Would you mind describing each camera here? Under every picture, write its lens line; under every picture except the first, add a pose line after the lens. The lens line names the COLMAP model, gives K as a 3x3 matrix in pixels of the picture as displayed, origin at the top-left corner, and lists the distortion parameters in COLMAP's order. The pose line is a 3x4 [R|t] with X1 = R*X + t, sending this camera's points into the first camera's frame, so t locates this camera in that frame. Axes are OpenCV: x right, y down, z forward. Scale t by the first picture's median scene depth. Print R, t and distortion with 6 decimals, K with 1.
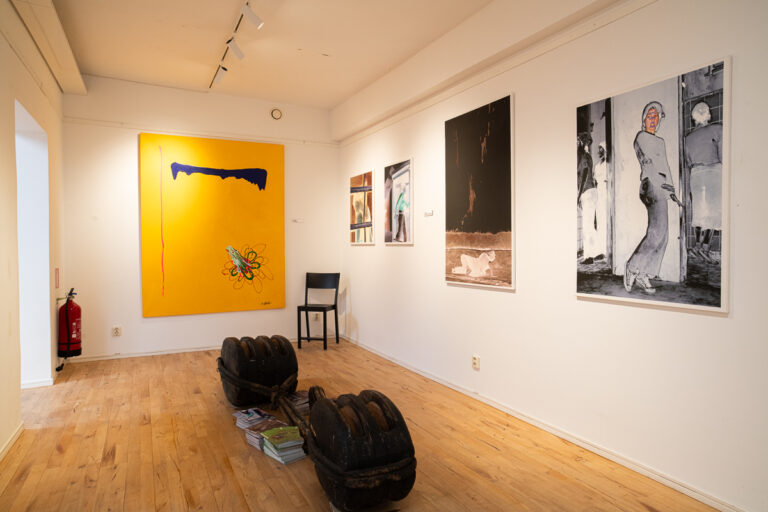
lens RADIAL K [[476.4, 0, 384.0], [0, 476.4, 256.0], [0, 0, 1]] dist [-0.083511, 0.085397]
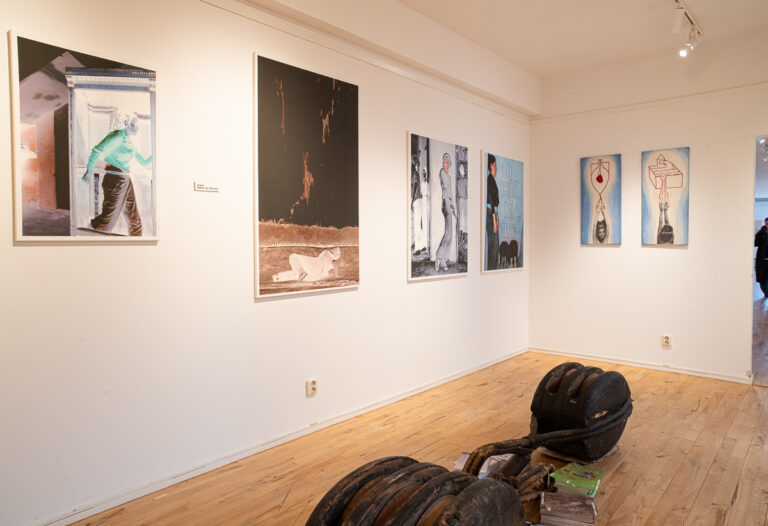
lens RADIAL K [[519.5, 0, 384.0], [0, 519.5, 263.0], [0, 0, 1]] dist [-0.036193, 0.003184]
pose [[-0.370762, -0.033797, 0.928113, -0.739068], [0.029487, 0.998405, 0.048136, -0.027886], [-0.928260, 0.045214, -0.369174, 1.340314]]
